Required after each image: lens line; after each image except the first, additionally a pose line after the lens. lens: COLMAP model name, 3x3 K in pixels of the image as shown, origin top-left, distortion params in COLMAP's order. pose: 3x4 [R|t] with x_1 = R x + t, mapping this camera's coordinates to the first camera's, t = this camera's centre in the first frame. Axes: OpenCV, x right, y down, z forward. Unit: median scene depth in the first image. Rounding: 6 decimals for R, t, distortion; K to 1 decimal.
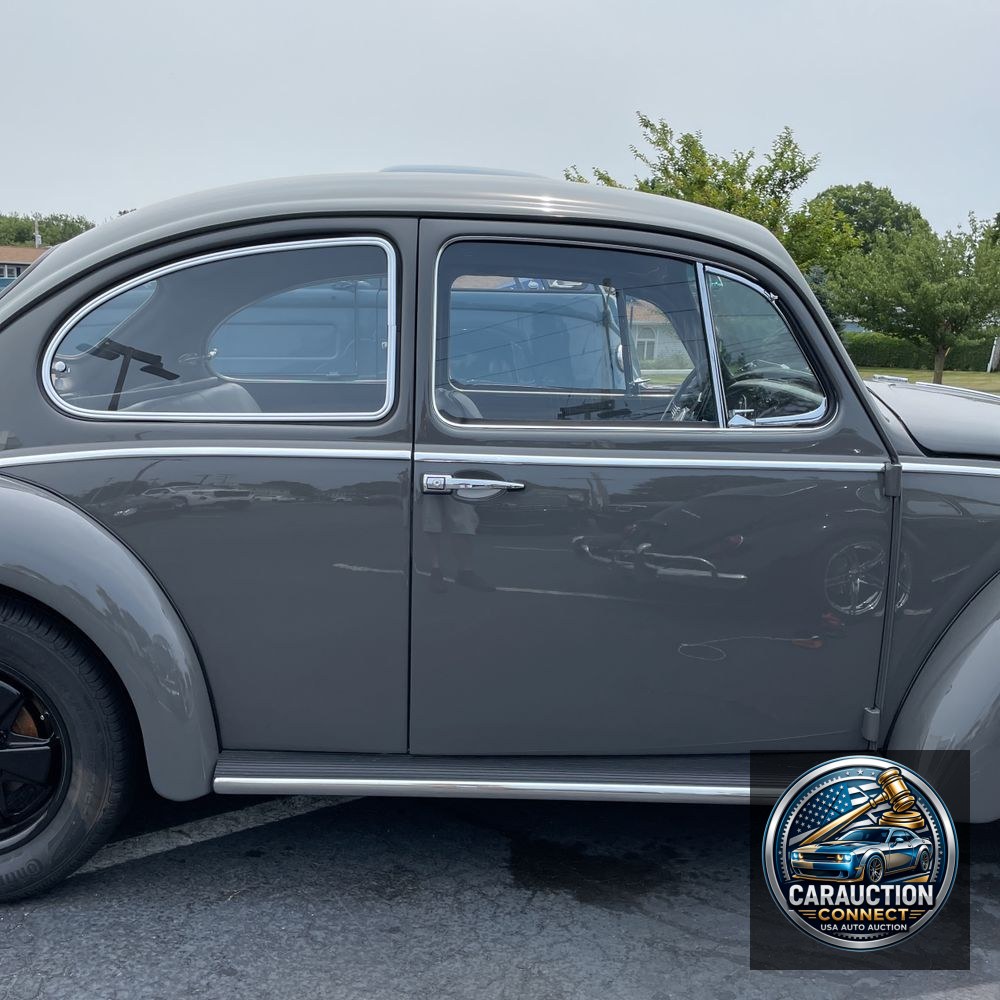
lens RADIAL K [[1015.0, 0, 510.2], [0, 1015.0, 486.8], [0, 0, 1]] dist [0.090902, -0.141599]
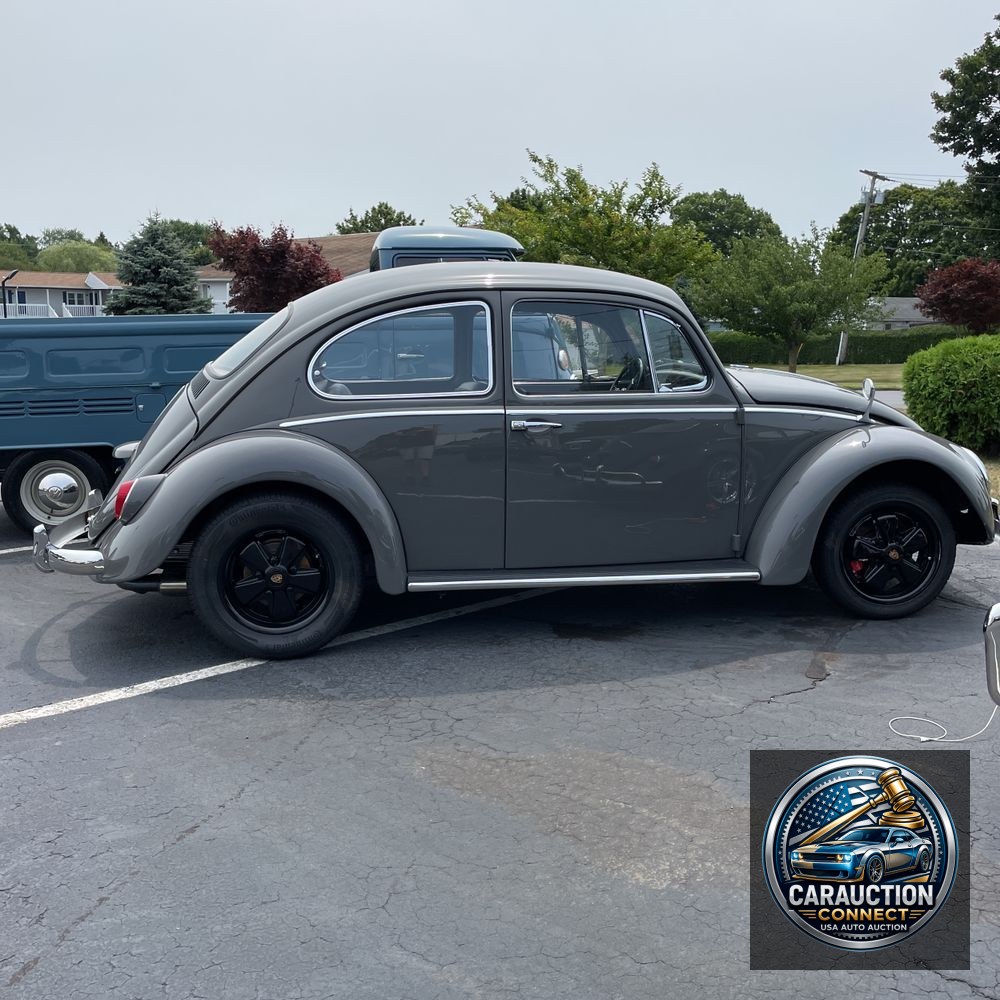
lens RADIAL K [[1051.7, 0, 505.7], [0, 1051.7, 489.4], [0, 0, 1]] dist [0.069972, -0.150137]
pose [[0.991783, -0.046597, 0.119148, -0.060619], [0.047455, 0.998864, -0.004378, 0.022538], [-0.118809, 0.009996, 0.992867, -0.179614]]
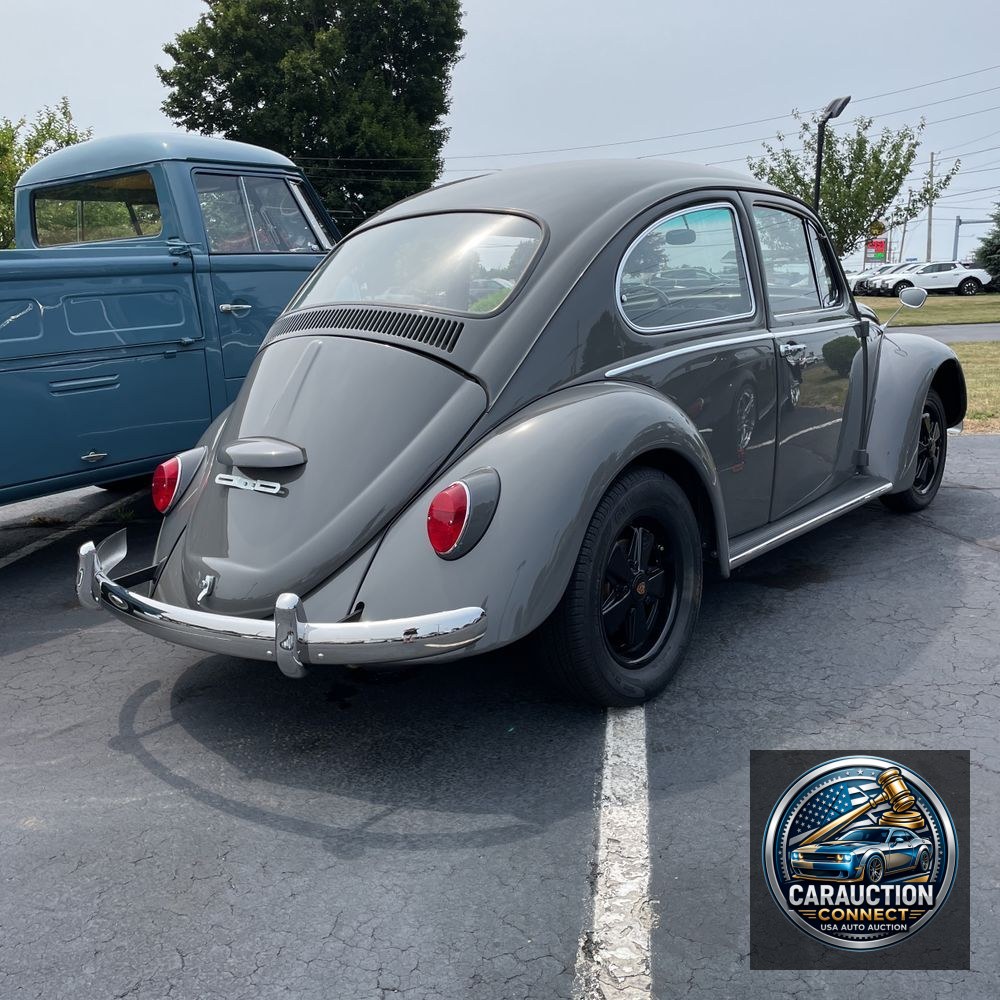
lens RADIAL K [[1013.3, 0, 496.7], [0, 1013.3, 491.5], [0, 0, 1]] dist [0.082602, -0.121782]
pose [[0.624560, -0.204932, 0.753610, -0.295442], [0.184401, 0.976370, 0.112684, -0.009008], [-0.758894, 0.068588, 0.647592, 0.048446]]
